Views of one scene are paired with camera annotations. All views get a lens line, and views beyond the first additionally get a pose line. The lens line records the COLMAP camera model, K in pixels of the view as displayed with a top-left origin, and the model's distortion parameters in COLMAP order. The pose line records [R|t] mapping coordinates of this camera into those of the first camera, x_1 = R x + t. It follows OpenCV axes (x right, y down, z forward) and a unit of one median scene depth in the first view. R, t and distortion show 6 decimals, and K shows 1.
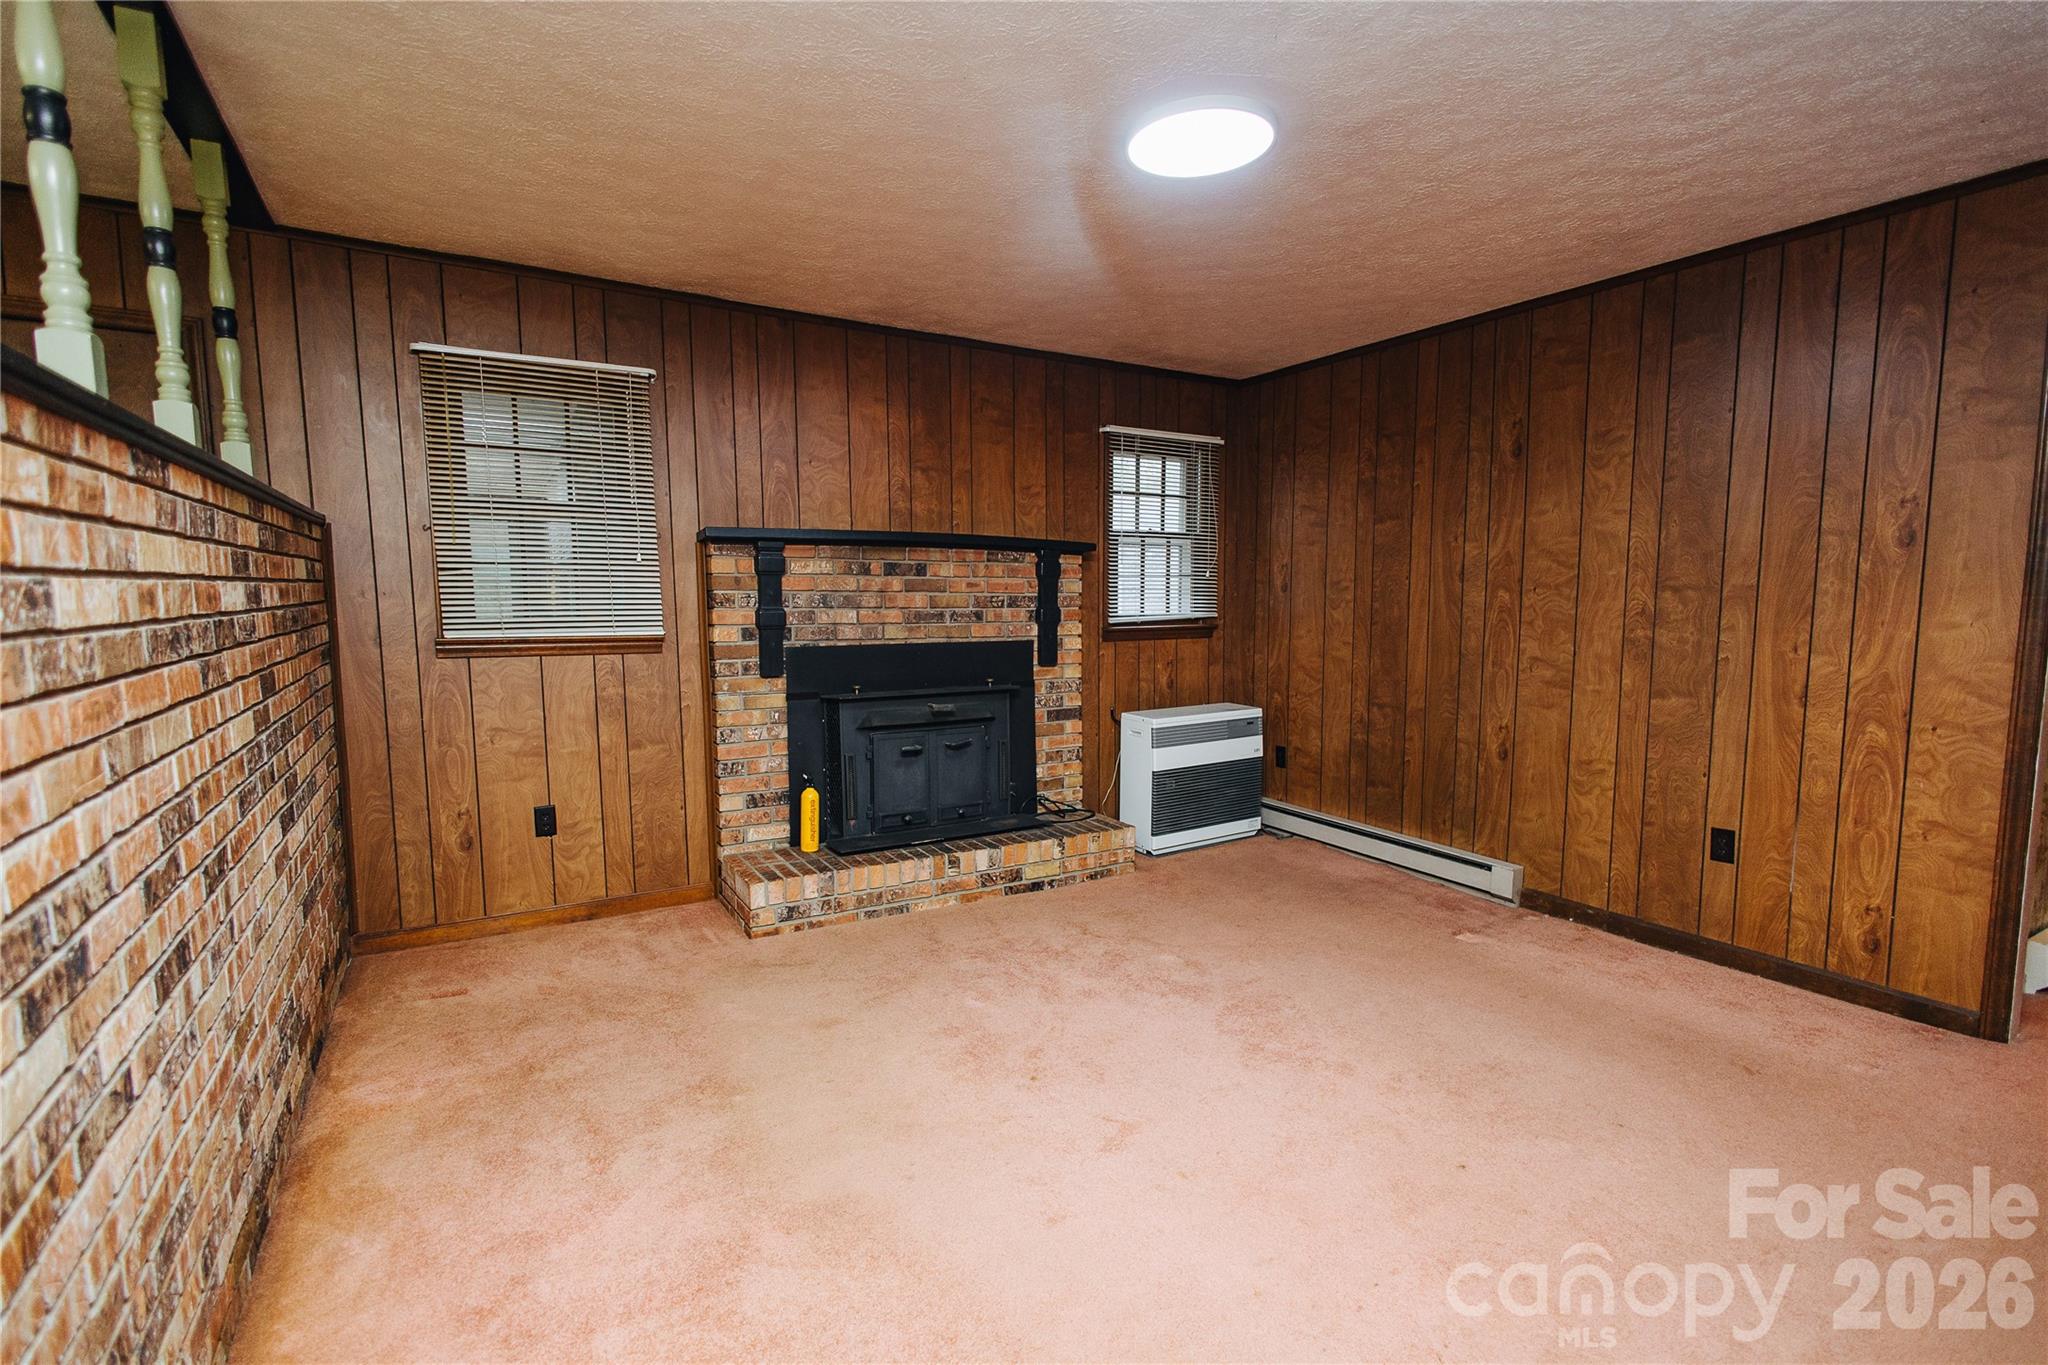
lens RADIAL K [[939.1, 0, 1024.0], [0, 939.1, 682.5], [0, 0, 1]] dist [0.017688, -0.004829]
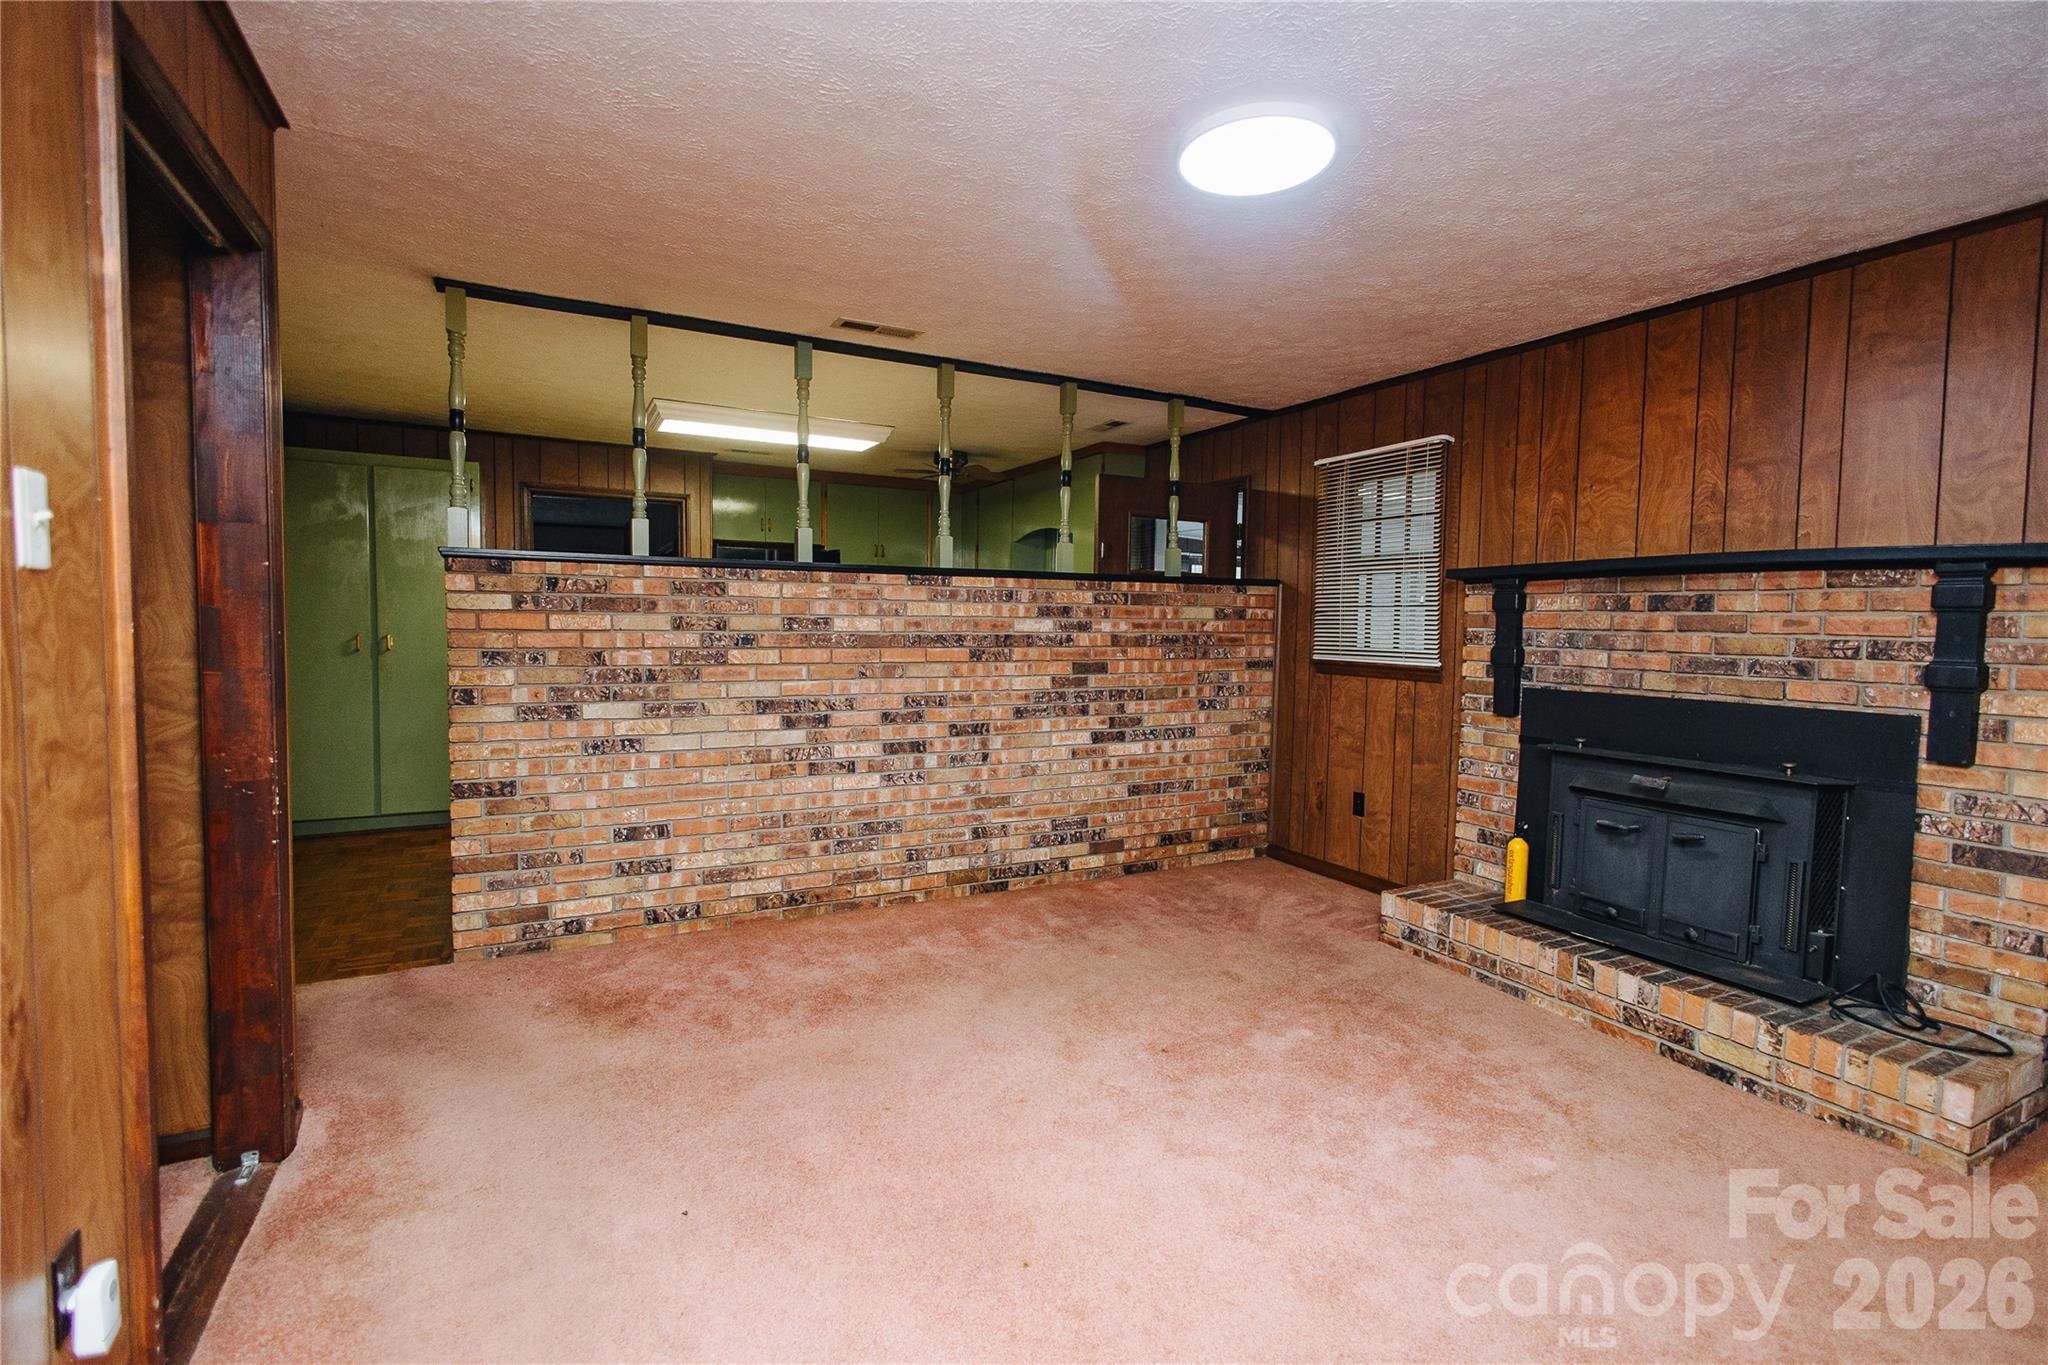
lens RADIAL K [[939.1, 0, 1024.0], [0, 939.1, 682.5], [0, 0, 1]] dist [0.017688, -0.004829]
pose [[-0.054189, 0.063078, -0.996536, 0.699183], [-0.108857, 0.991681, 0.068690, -0.050728], [0.992579, 0.112203, -0.046872, 0.515536]]
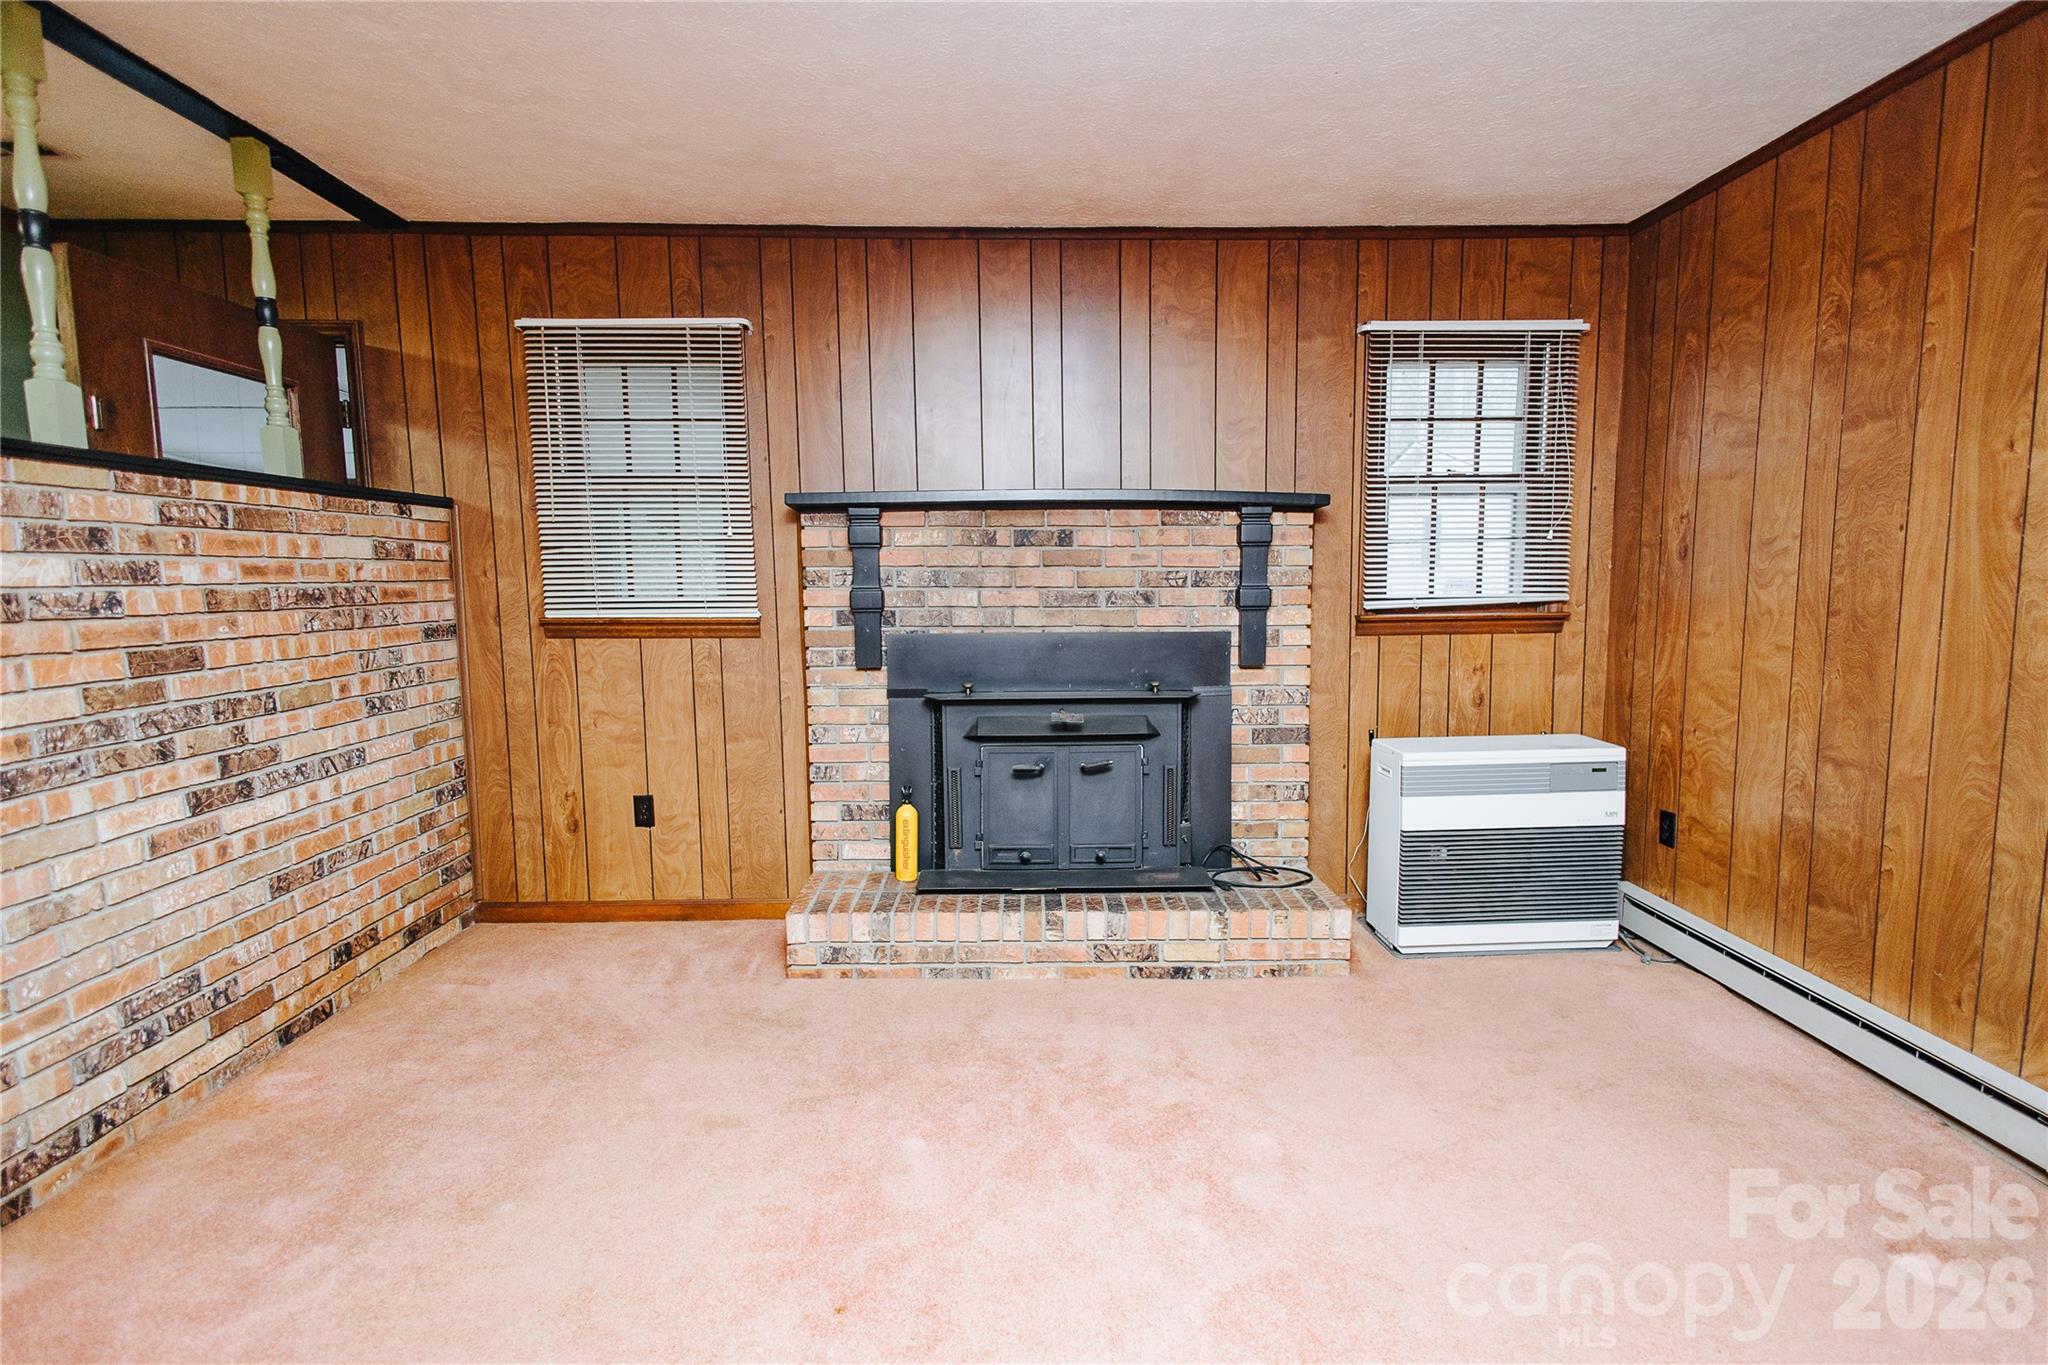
lens RADIAL K [[957.8, 0, 1024.0], [0, 957.8, 682.5], [0, 0, 1]] dist [0.015261, -0.006464]
pose [[0.870053, 0.046118, -0.490797, 0.262104], [-0.039070, 0.998933, 0.024606, -0.019452], [0.491408, -0.002233, 0.870926, 0.301641]]
